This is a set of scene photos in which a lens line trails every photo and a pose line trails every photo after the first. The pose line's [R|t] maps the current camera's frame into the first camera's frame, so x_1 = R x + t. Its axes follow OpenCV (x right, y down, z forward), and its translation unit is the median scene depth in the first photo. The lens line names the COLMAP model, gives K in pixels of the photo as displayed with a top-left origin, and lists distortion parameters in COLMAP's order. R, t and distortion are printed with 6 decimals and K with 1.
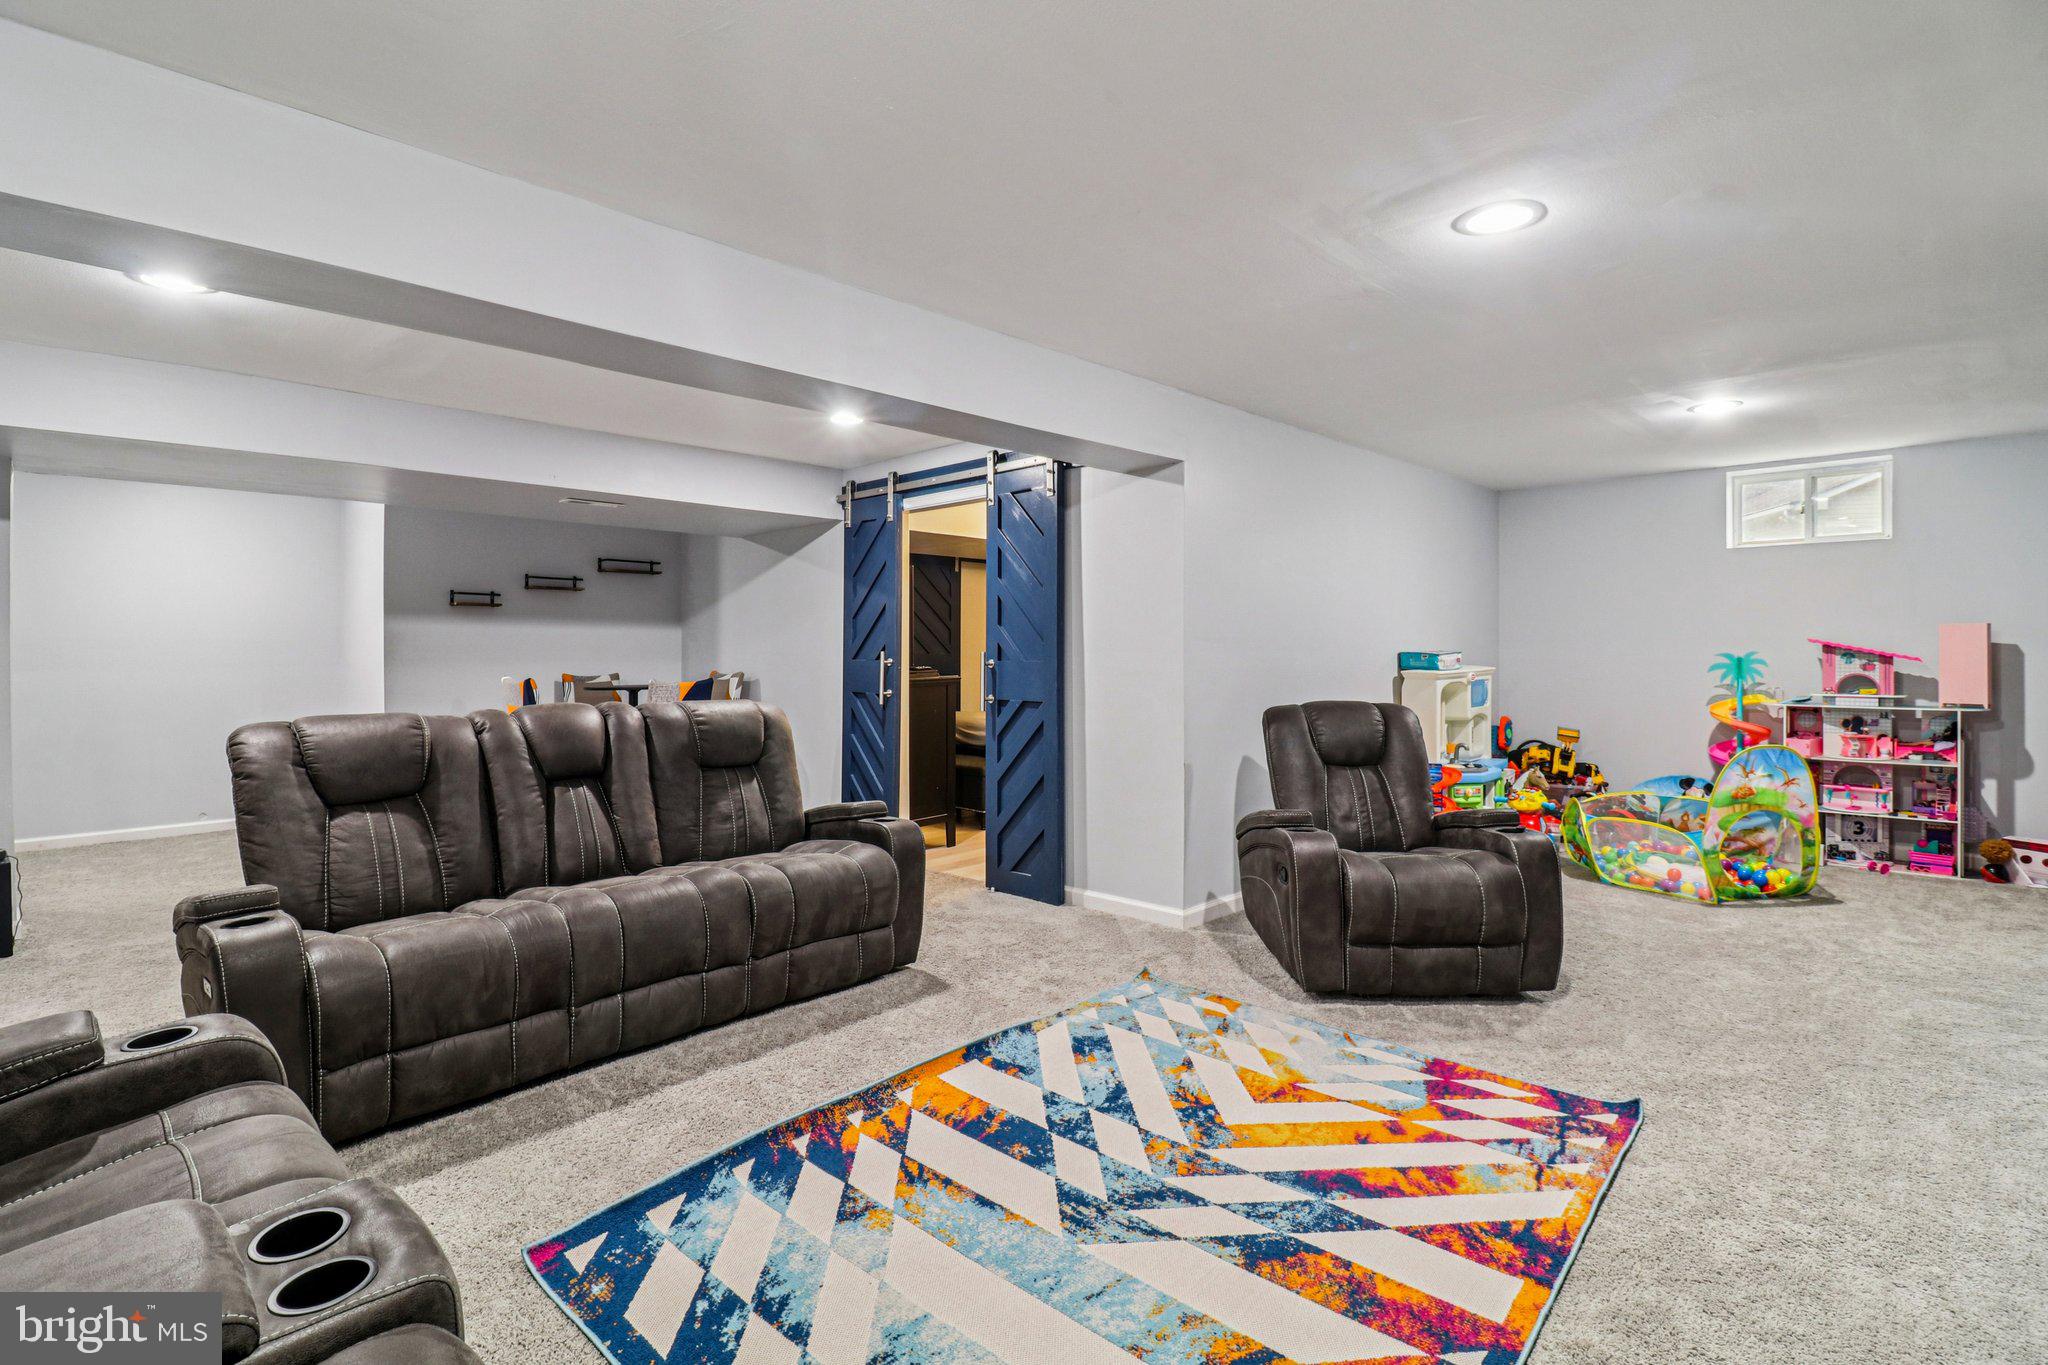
lens RADIAL K [[969.2, 0, 1013.5], [0, 969.2, 645.0], [0, 0, 1]] dist [0.009262, -0.012691]
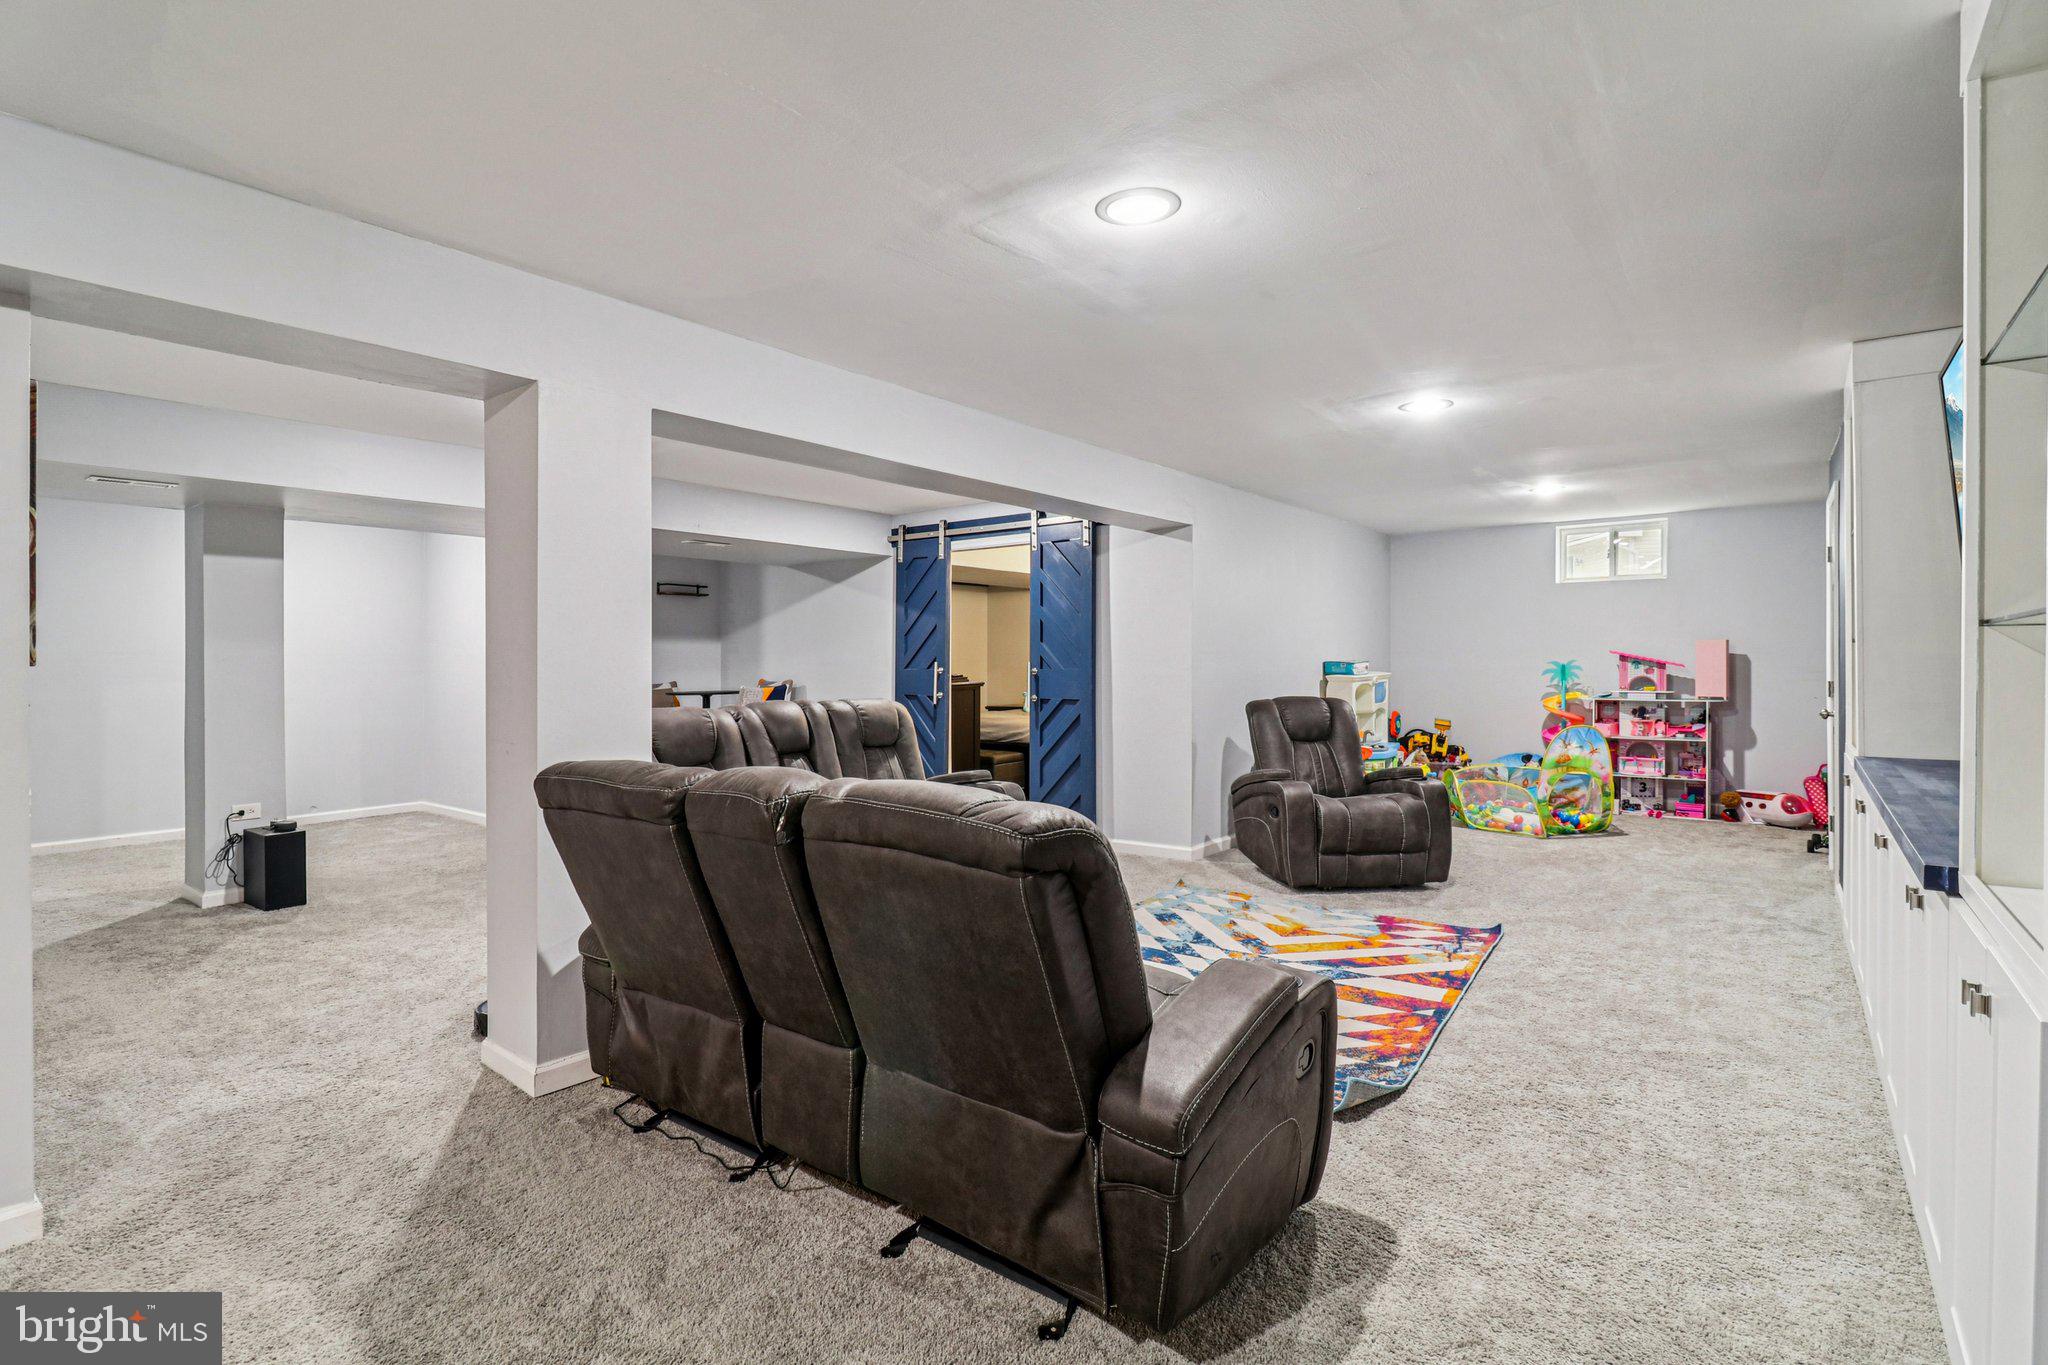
lens RADIAL K [[978.0, 0, 1004.9], [0, 978.0, 668.5], [0, 0, 1]] dist [0.000093, -0.000339]
pose [[0.993204, -0.003865, 0.116325, -0.277214], [0.002174, 0.999890, 0.014661, -0.005308], [-0.116369, -0.014309, 0.993103, -0.396401]]
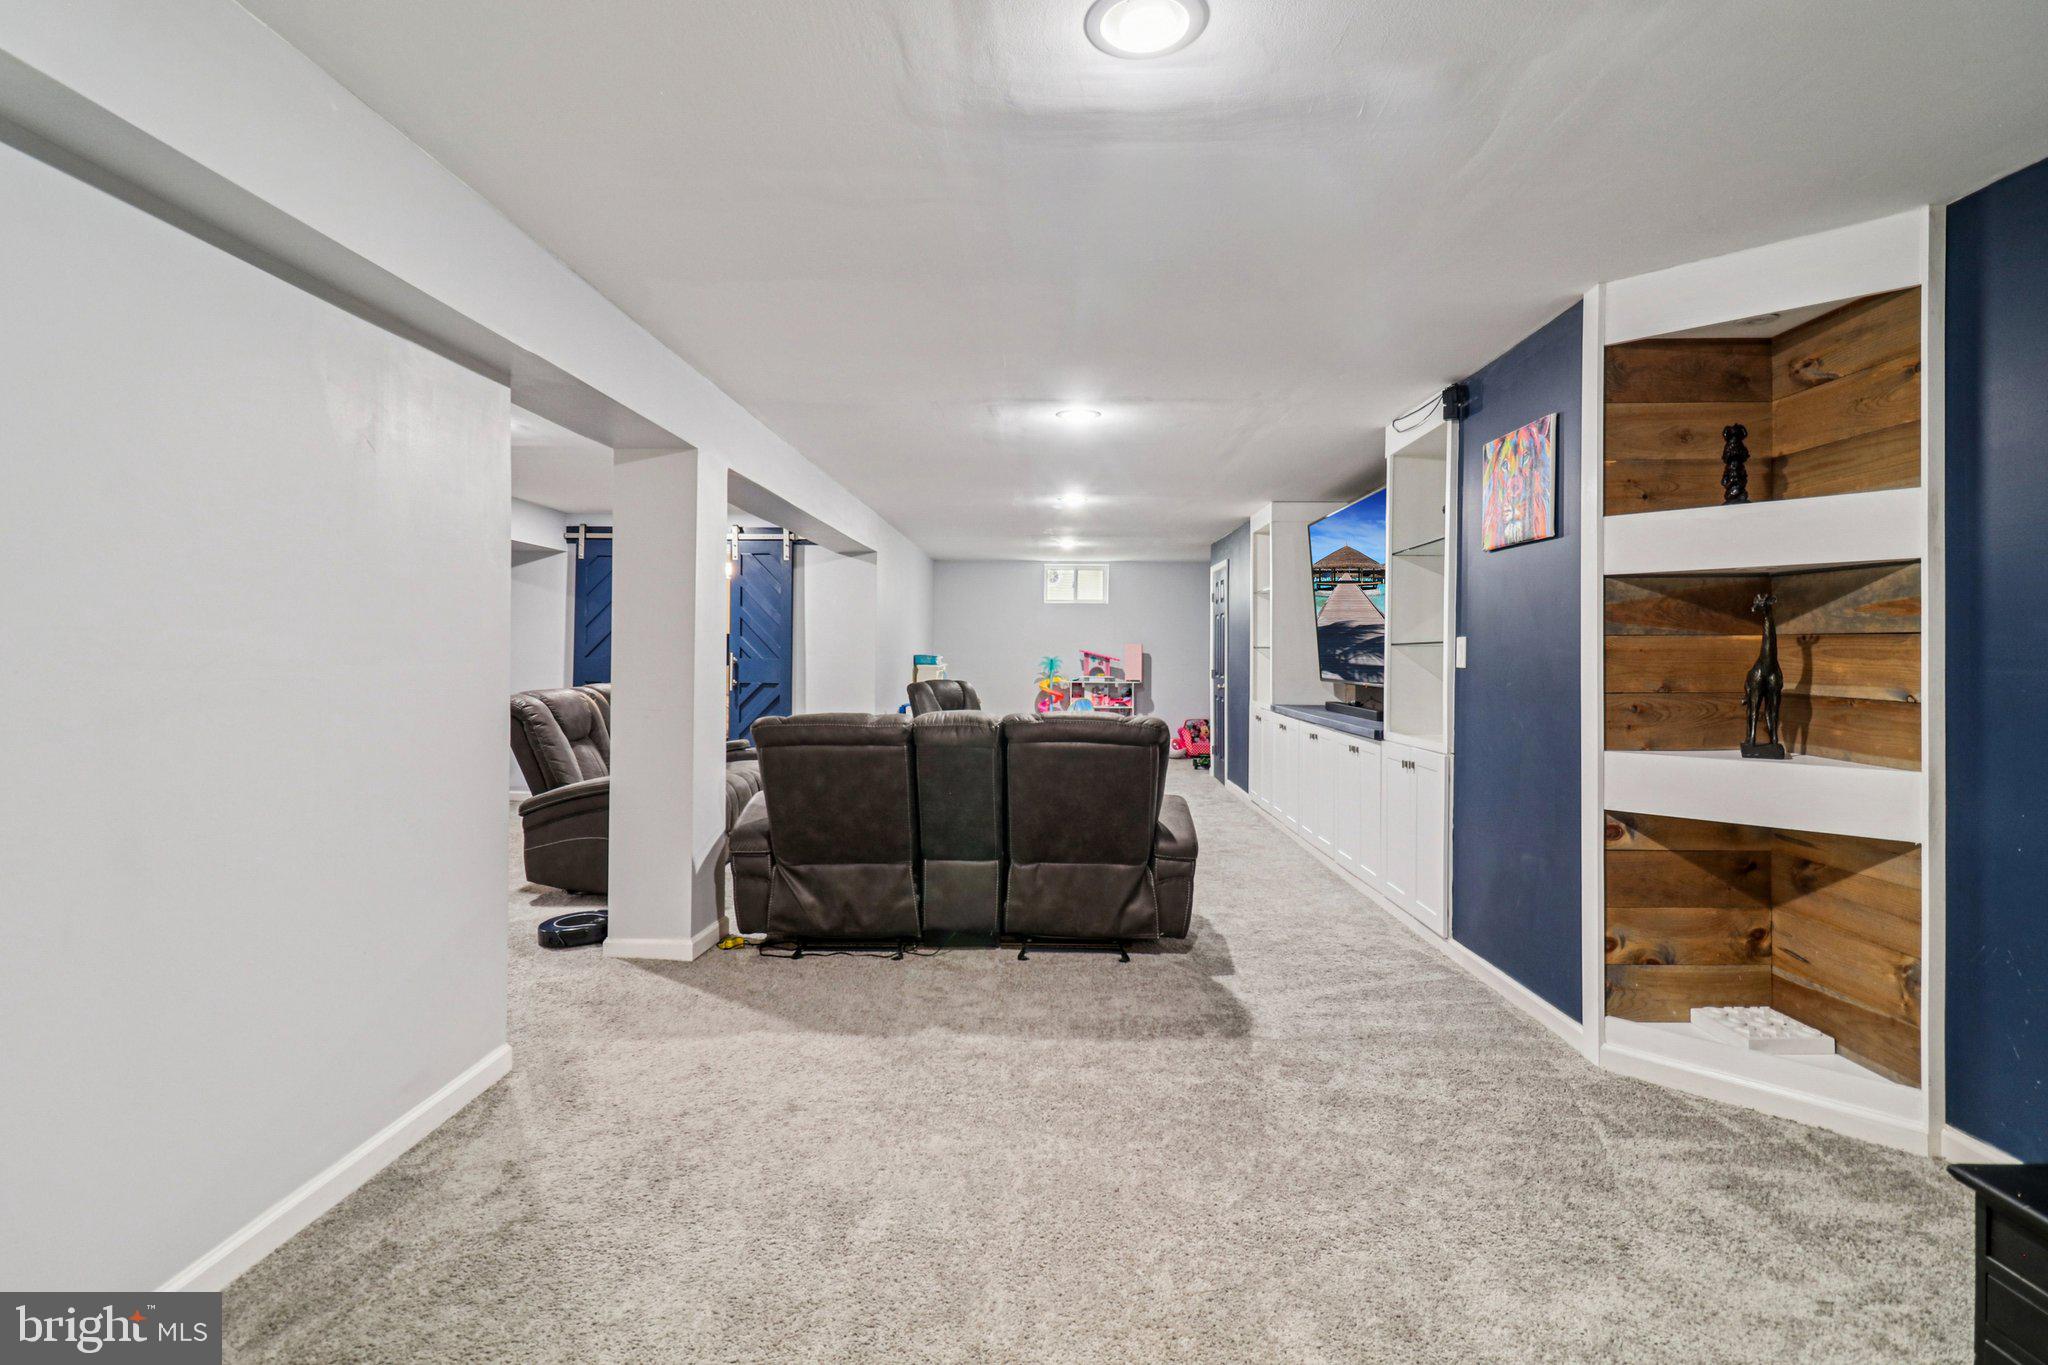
lens RADIAL K [[971.5, 0, 1023.0], [0, 971.5, 653.1], [0, 0, 1]] dist [0.003479, 0.000067]
pose [[0.725776, 0.009021, 0.687872, -0.983861], [-0.014254, 0.999897, 0.001927, -0.002575], [-0.687784, -0.011204, 0.725829, -0.599757]]
